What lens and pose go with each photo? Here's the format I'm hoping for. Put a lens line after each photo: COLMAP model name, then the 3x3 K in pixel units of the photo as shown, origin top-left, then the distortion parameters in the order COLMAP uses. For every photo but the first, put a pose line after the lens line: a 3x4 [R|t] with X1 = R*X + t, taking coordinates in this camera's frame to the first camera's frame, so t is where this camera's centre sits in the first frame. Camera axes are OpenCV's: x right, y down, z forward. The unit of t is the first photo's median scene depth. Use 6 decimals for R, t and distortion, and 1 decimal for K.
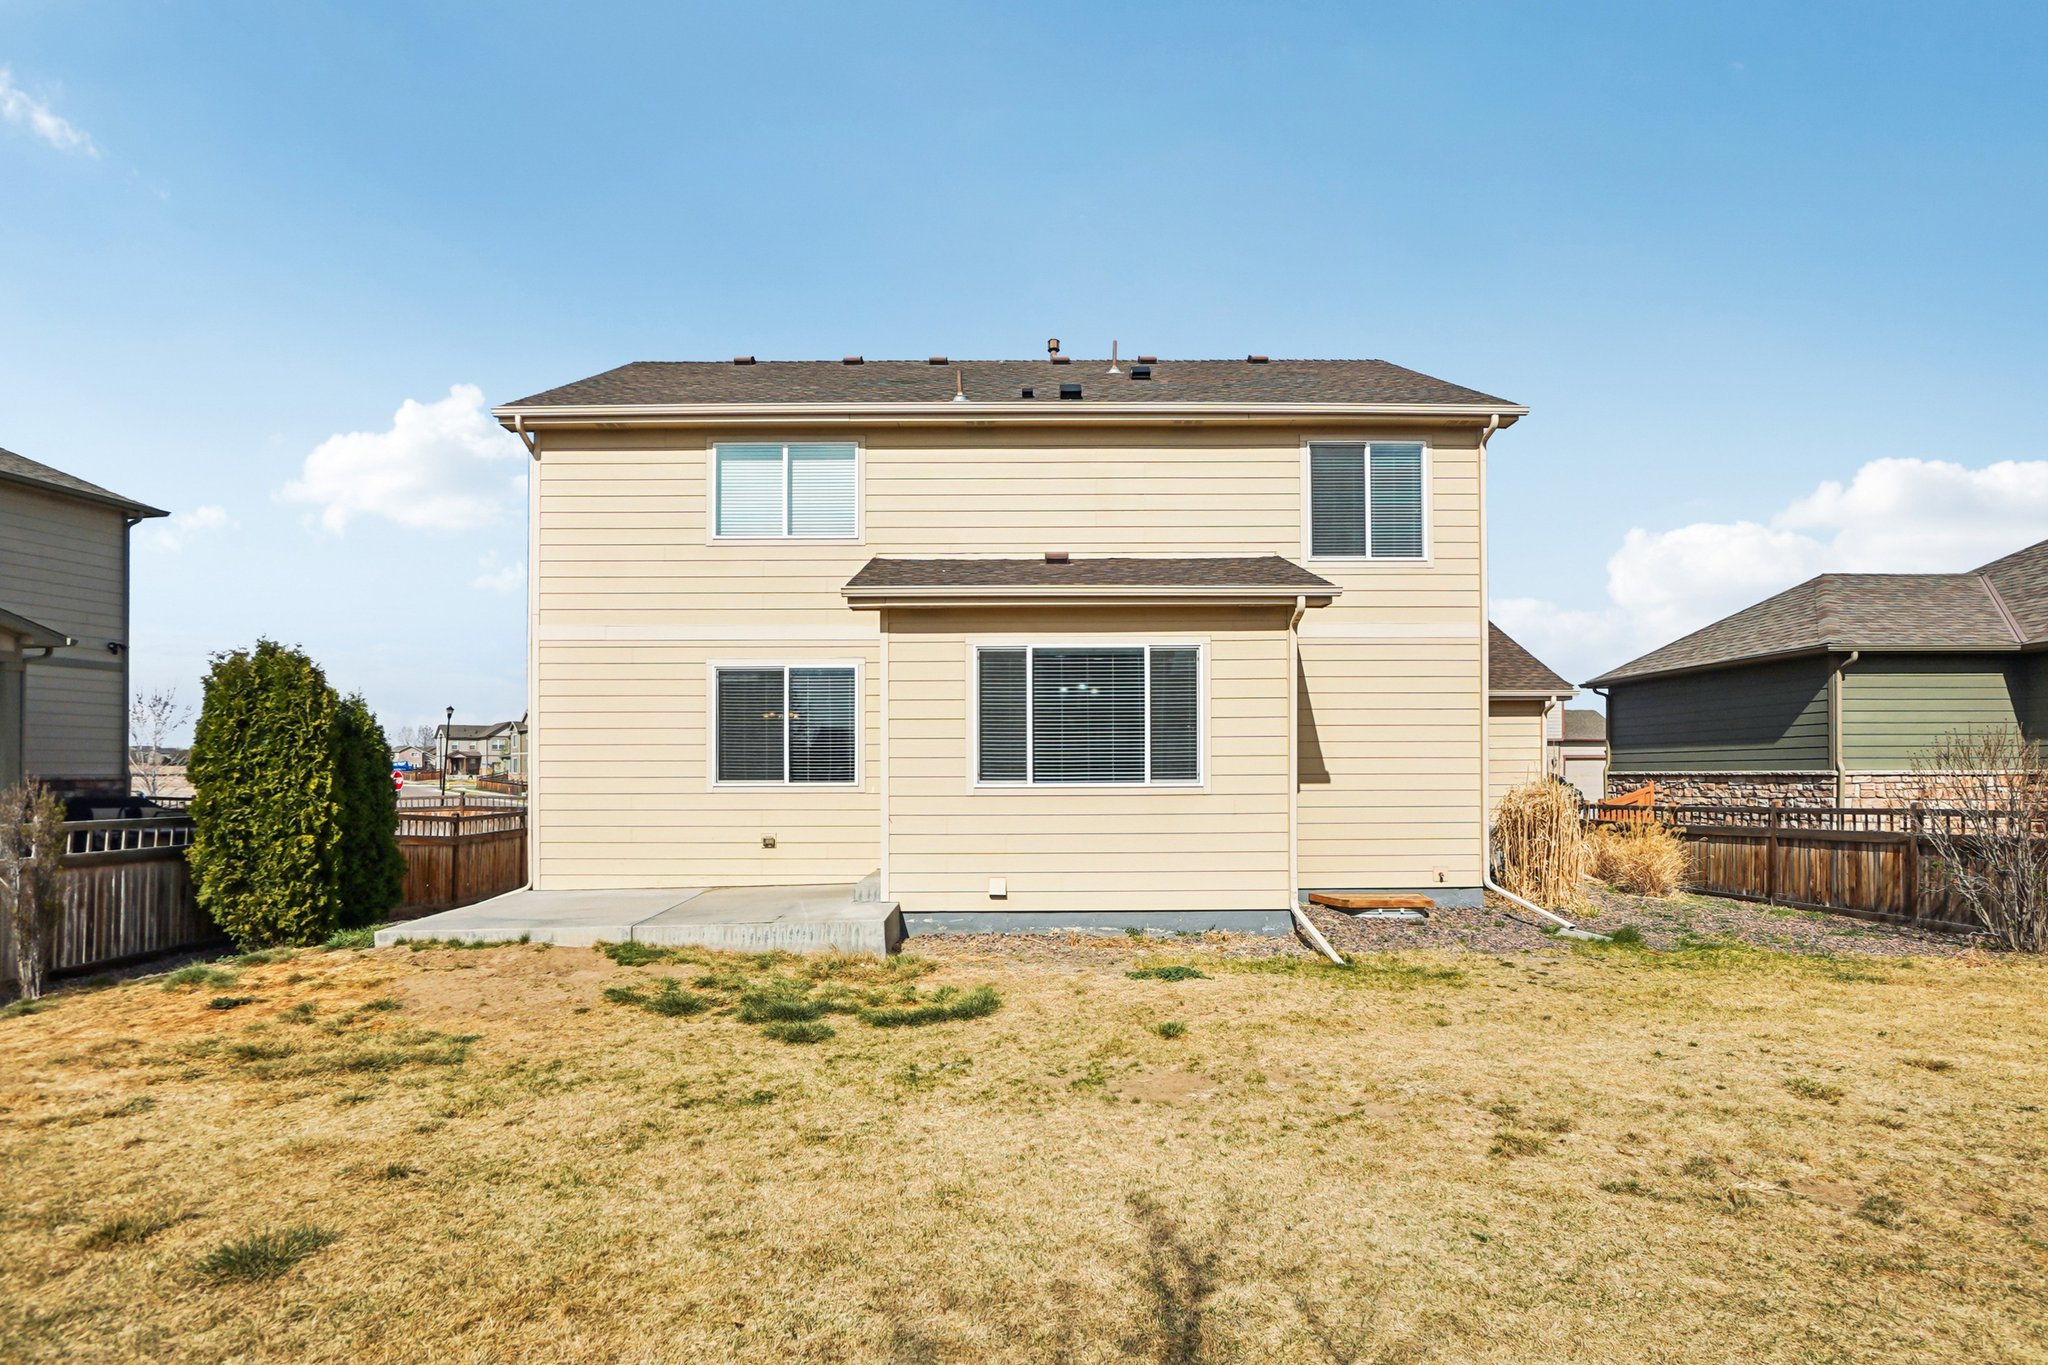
lens RADIAL K [[1000.4, 0, 1028.5], [0, 1000.4, 757.3], [0, 0, 1]] dist [-0.045018, 0.018931]
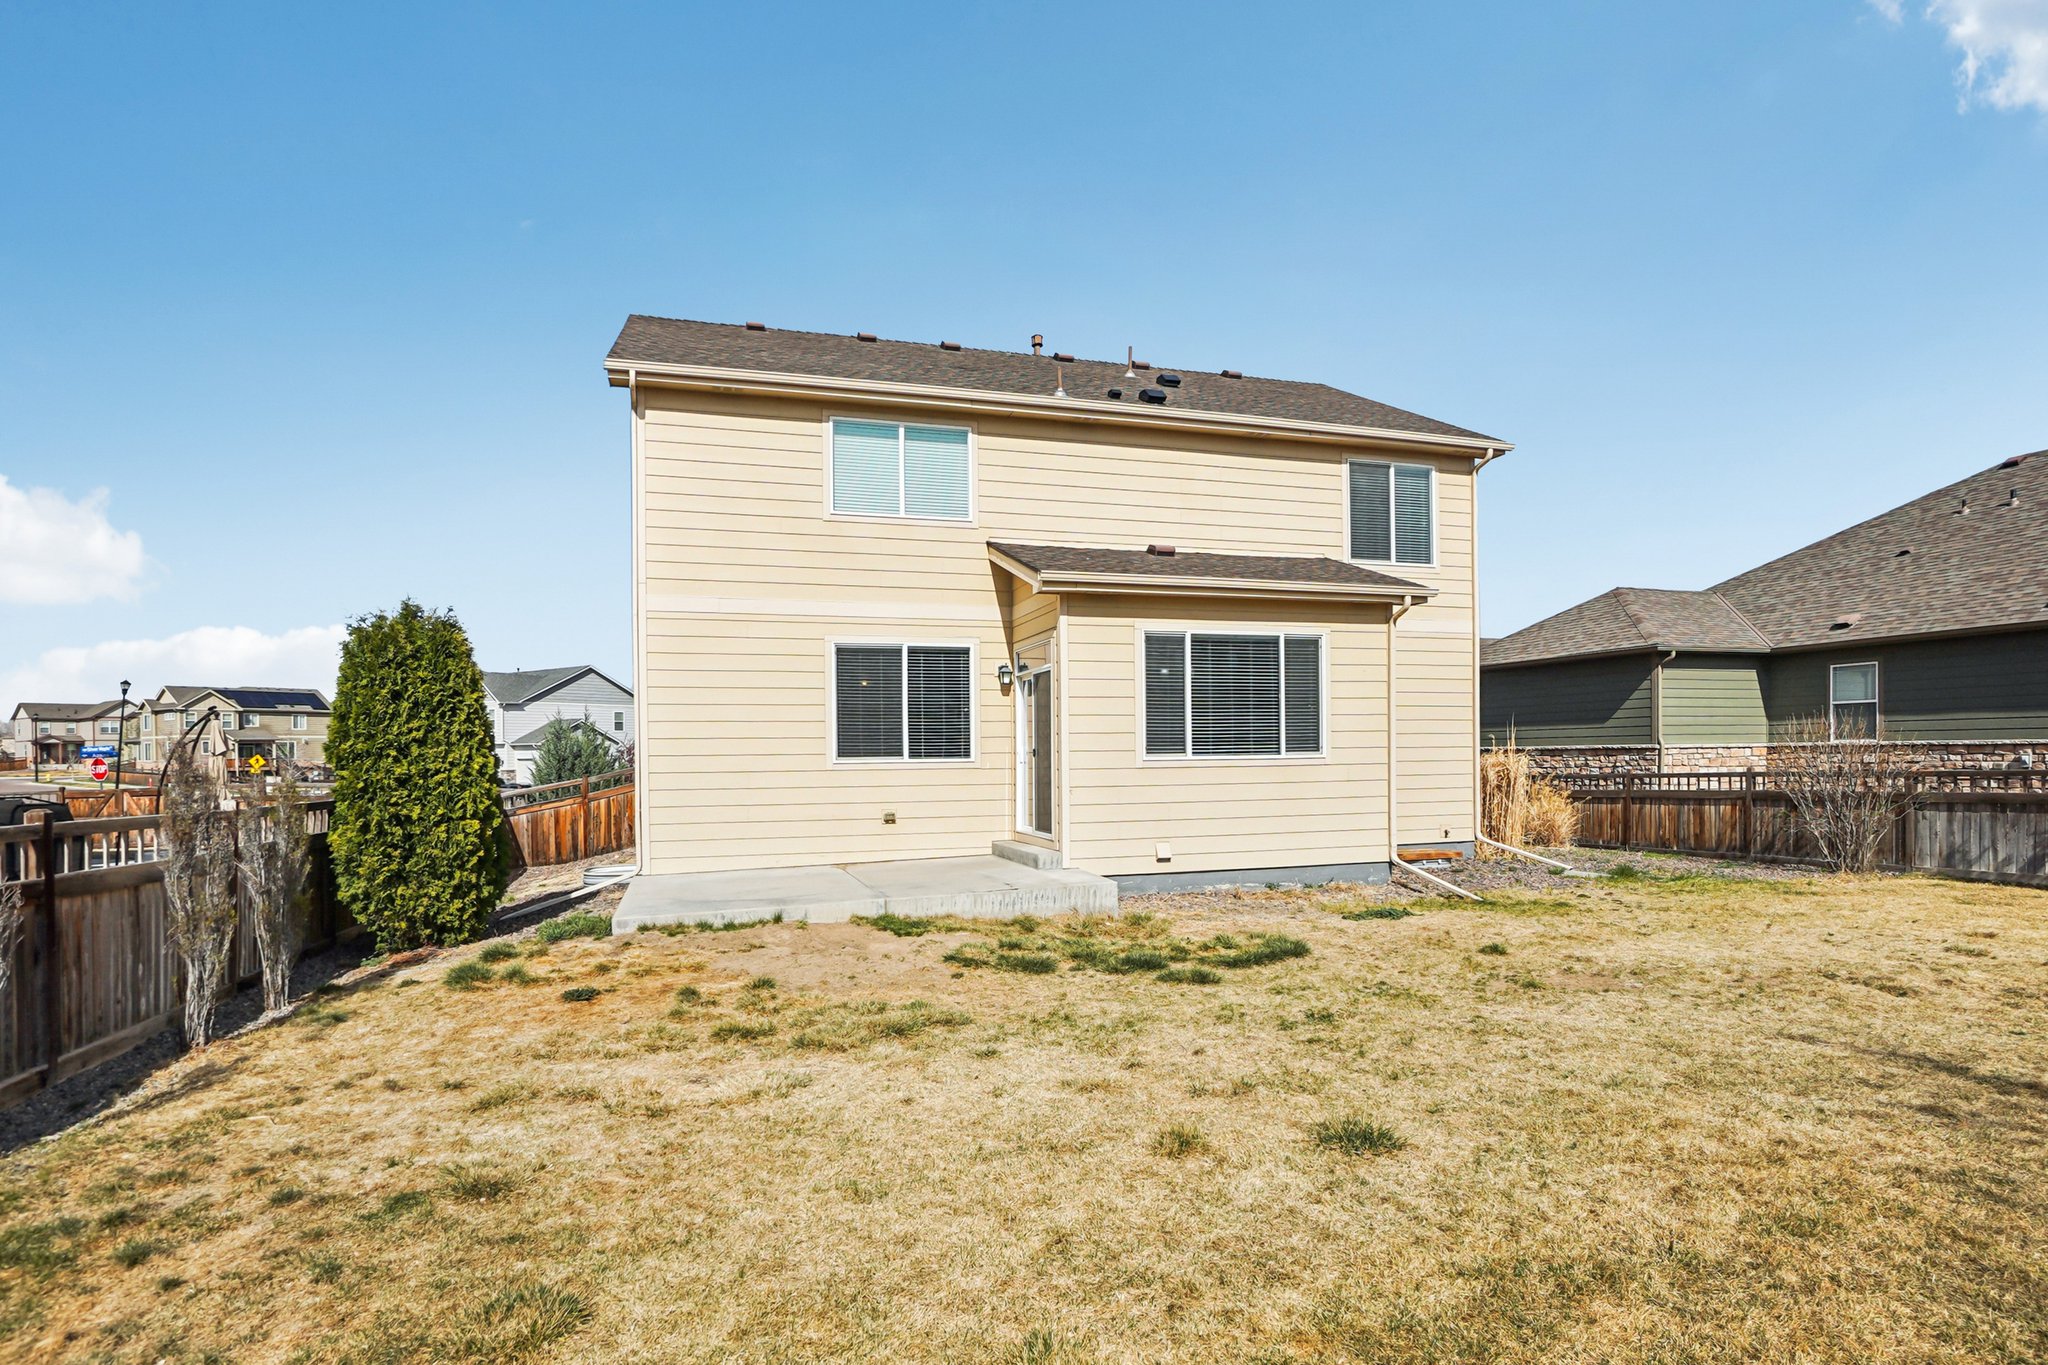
lens RADIAL K [[1000.4, 0, 1028.5], [0, 1000.4, 757.3], [0, 0, 1]] dist [-0.045018, 0.018931]
pose [[0.962601, -0.008088, 0.270804, -0.399331], [0.003299, 0.999830, 0.018137, 0.005730], [-0.270905, -0.016566, 0.962464, -0.012965]]
